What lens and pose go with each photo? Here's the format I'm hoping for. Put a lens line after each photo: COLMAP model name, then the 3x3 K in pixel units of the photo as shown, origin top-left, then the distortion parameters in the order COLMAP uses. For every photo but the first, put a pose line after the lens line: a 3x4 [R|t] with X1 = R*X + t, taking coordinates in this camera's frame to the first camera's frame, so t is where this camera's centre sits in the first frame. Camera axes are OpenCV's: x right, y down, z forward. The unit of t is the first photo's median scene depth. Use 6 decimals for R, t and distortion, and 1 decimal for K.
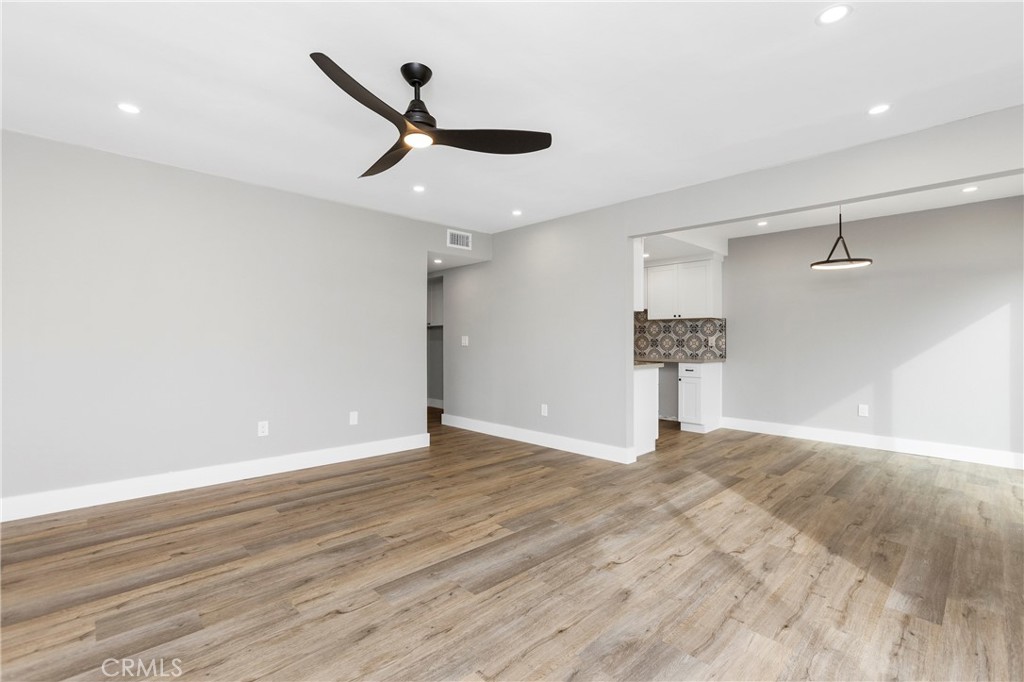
lens RADIAL K [[456.3, 0, 513.4], [0, 456.3, 340.0], [0, 0, 1]] dist [-0.003092, 0.000355]
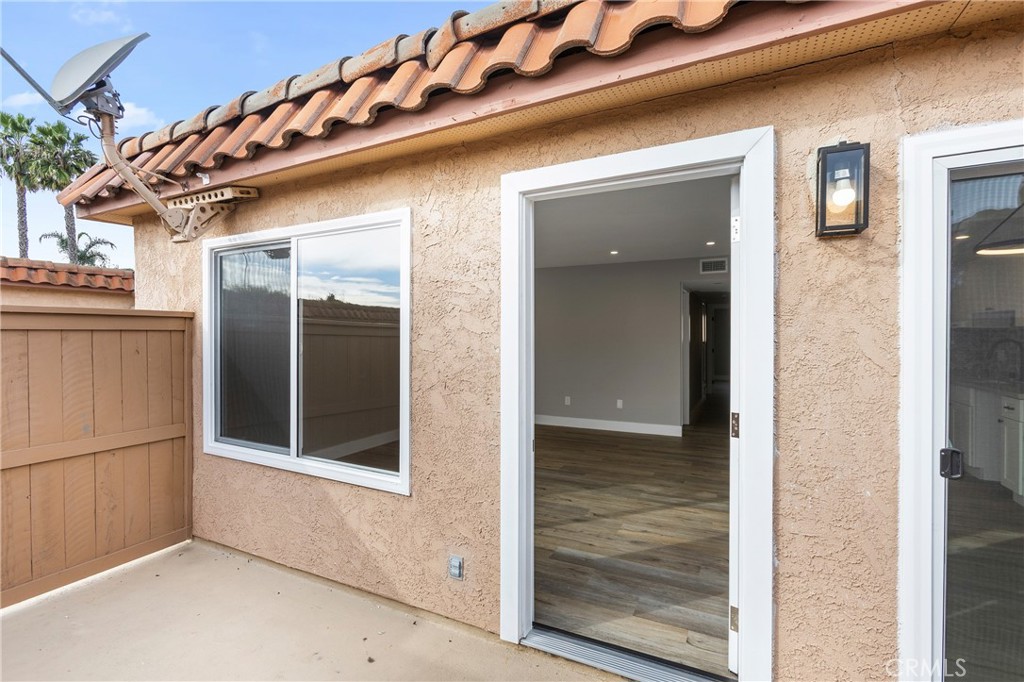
lens RADIAL K [[472.7, 0, 512.0], [0, 472.7, 341.0], [0, 0, 1]] dist [-0.003755, -0.000129]
pose [[0.333872, 0.005719, -0.942601, 1.501443], [0.010079, 0.999903, 0.009637, -0.081796], [0.942564, -0.012718, 0.333782, 0.216919]]
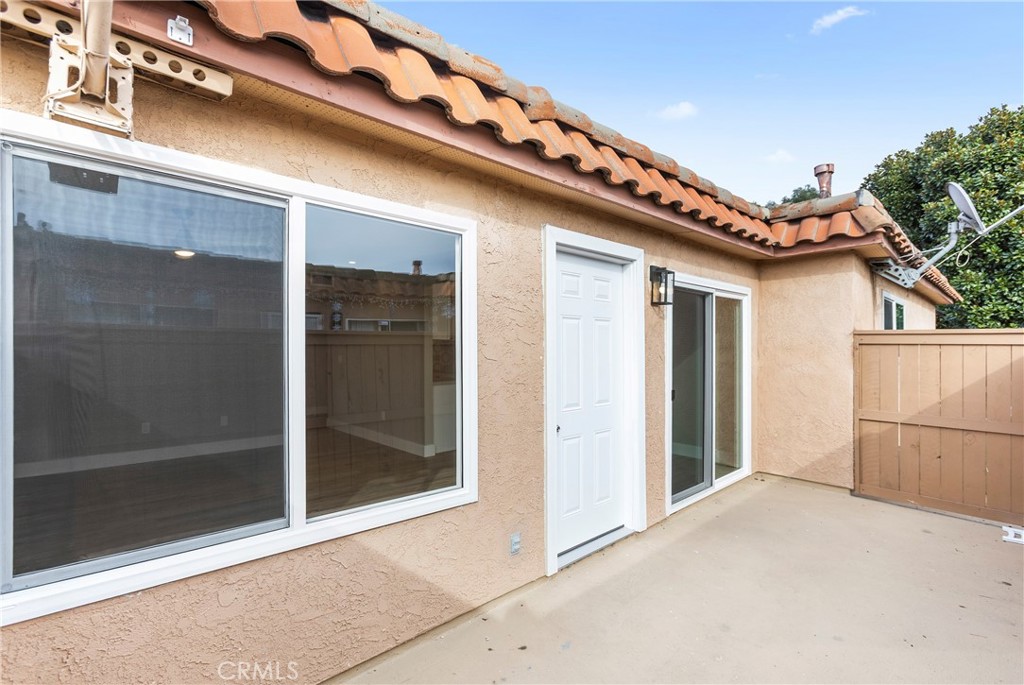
lens RADIAL K [[472.7, 0, 512.0], [0, 472.7, 342.5], [0, 0, 1]] dist [-0.003755, -0.000129]
pose [[0.999971, 0.005425, -0.005424, 0.726435], [-0.005417, 0.999984, 0.001431, -0.091903], [0.005432, -0.001402, 0.999984, -0.533845]]
